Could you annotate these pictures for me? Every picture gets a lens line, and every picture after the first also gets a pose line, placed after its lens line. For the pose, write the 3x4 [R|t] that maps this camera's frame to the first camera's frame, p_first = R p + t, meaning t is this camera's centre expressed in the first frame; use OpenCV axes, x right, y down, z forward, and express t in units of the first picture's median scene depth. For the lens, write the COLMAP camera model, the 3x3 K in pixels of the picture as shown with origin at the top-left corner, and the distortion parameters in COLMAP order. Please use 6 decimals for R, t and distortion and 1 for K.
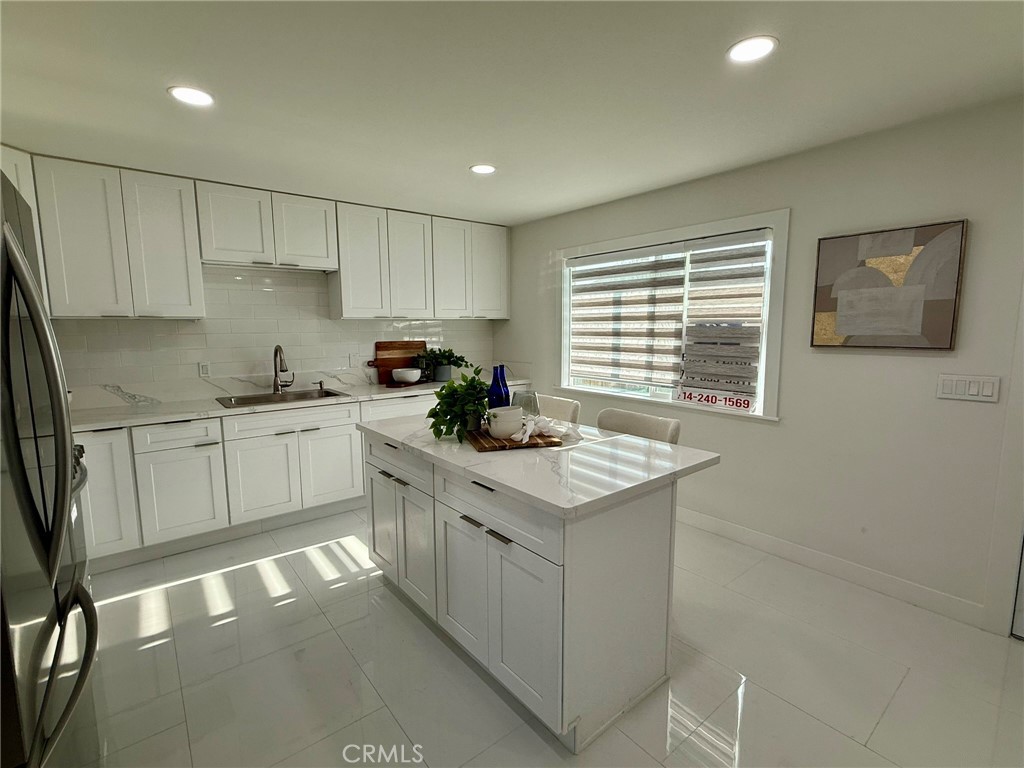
lens RADIAL K [[472.2, 0, 512.0], [0, 472.2, 384.0], [0, 0, 1]] dist [0.000252, 0.000499]
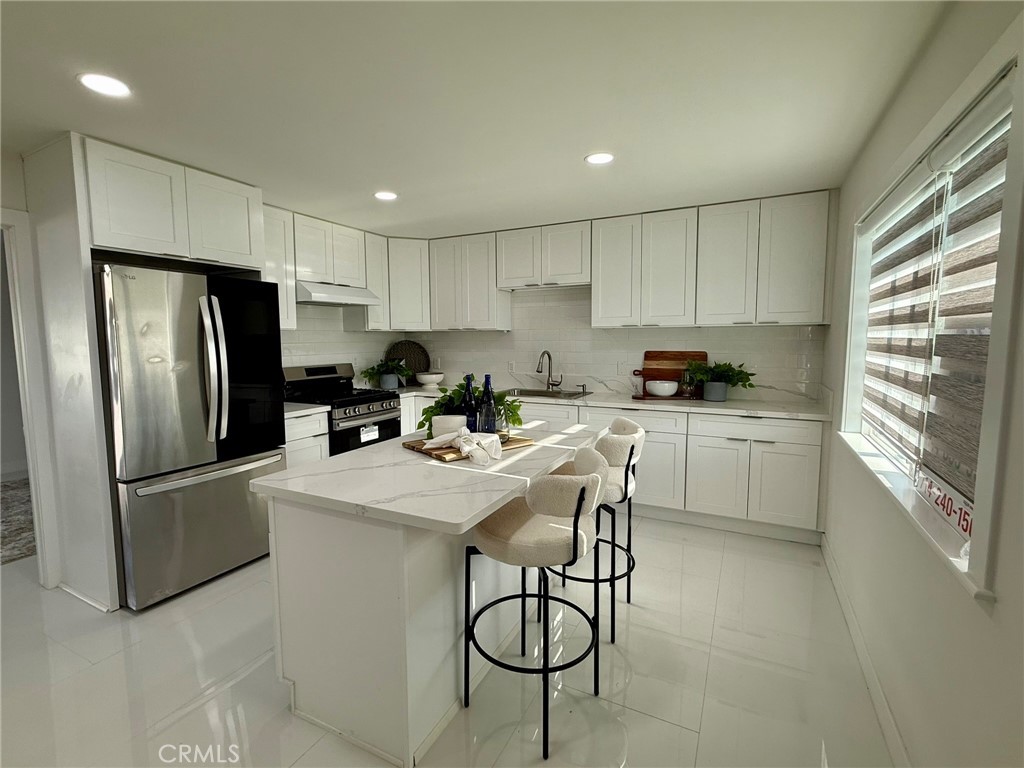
lens RADIAL K [[472.2, 0, 512.0], [0, 472.2, 384.0], [0, 0, 1]] dist [0.000252, 0.000499]
pose [[0.412587, 0.092408, -0.906219, 0.586835], [-0.109798, 0.992633, 0.051231, -0.050385], [0.904277, 0.078364, 0.419694, 0.423571]]
